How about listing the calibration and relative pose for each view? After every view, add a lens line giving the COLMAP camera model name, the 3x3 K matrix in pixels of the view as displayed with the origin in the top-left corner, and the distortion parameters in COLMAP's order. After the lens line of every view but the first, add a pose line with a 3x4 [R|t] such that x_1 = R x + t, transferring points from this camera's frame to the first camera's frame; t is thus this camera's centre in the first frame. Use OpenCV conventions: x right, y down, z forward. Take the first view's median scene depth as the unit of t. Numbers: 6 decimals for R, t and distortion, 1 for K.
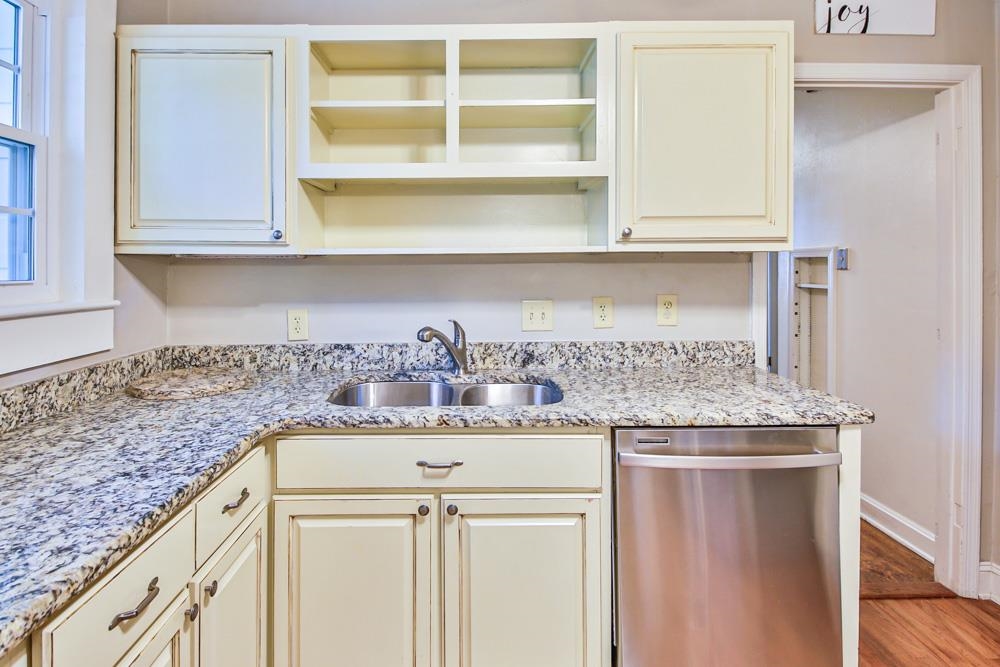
lens RADIAL K [[537.2, 0, 488.1], [0, 537.2, 246.4], [0, 0, 1]] dist [0.008796, -0.000637]
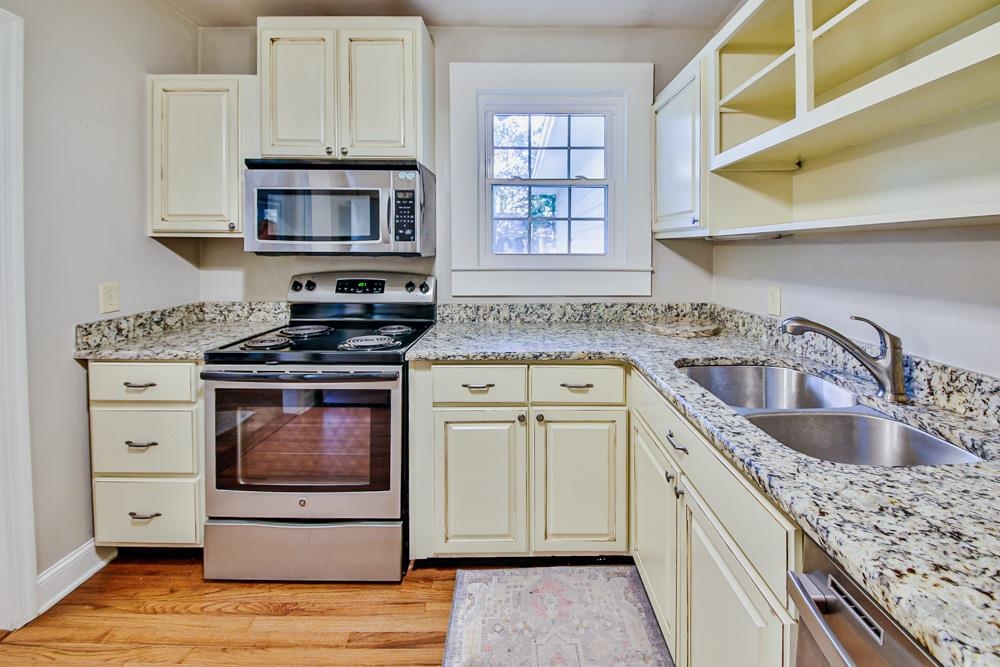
lens RADIAL K [[389.8, 0, 497.1], [0, 389.8, 256.4], [0, 0, 1]] dist [0.012249, -0.000361]
pose [[-0.011551, 0.023789, -0.999650, 0.487073], [0.033293, 0.999172, 0.023393, 0.022931], [0.999379, -0.033011, -0.012333, 0.516115]]
